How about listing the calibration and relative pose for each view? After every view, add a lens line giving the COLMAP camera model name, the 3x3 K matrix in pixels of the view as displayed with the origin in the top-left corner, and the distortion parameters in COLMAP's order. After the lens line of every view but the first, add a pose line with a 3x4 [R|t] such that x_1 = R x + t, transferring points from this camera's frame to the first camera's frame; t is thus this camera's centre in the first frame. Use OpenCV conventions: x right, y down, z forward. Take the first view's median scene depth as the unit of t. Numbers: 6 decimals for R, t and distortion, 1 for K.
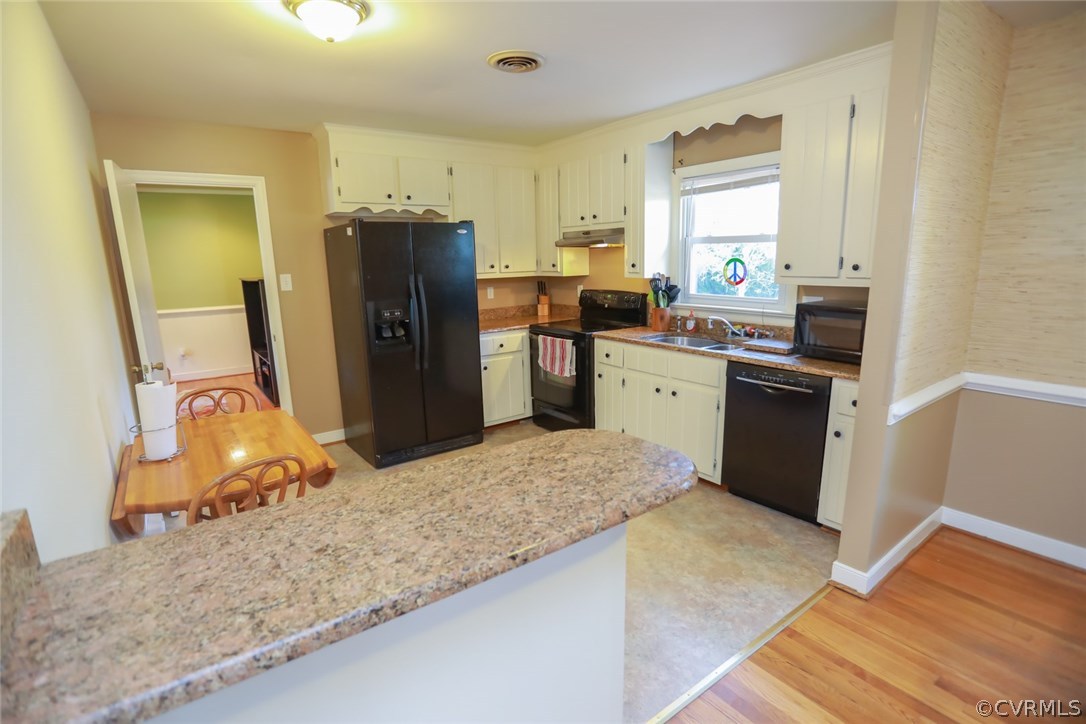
lens RADIAL K [[524.6, 0, 543.9], [0, 524.6, 373.4], [0, 0, 1]] dist [-0.080796, 0.039394]
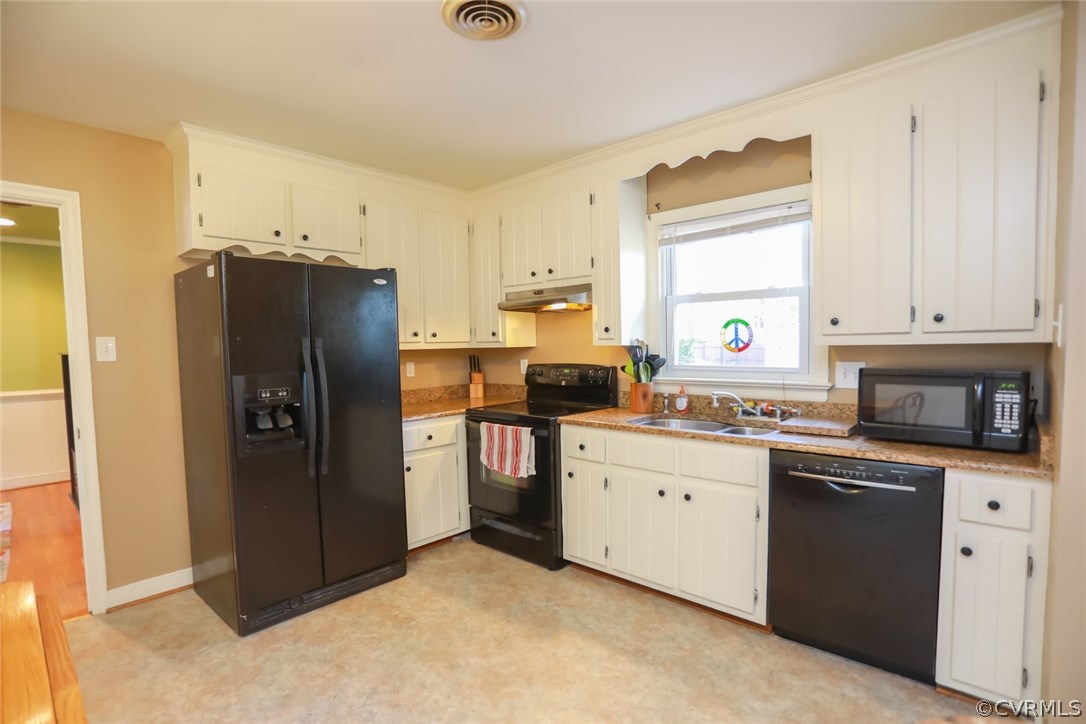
lens RADIAL K [[524.6, 0, 543.9], [0, 524.6, 373.4], [0, 0, 1]] dist [-0.080796, 0.039394]
pose [[0.981459, -0.006801, 0.191554, -0.071978], [0.038274, 0.986198, -0.161085, -0.019412], [-0.187814, 0.165430, 0.968173, 0.270254]]
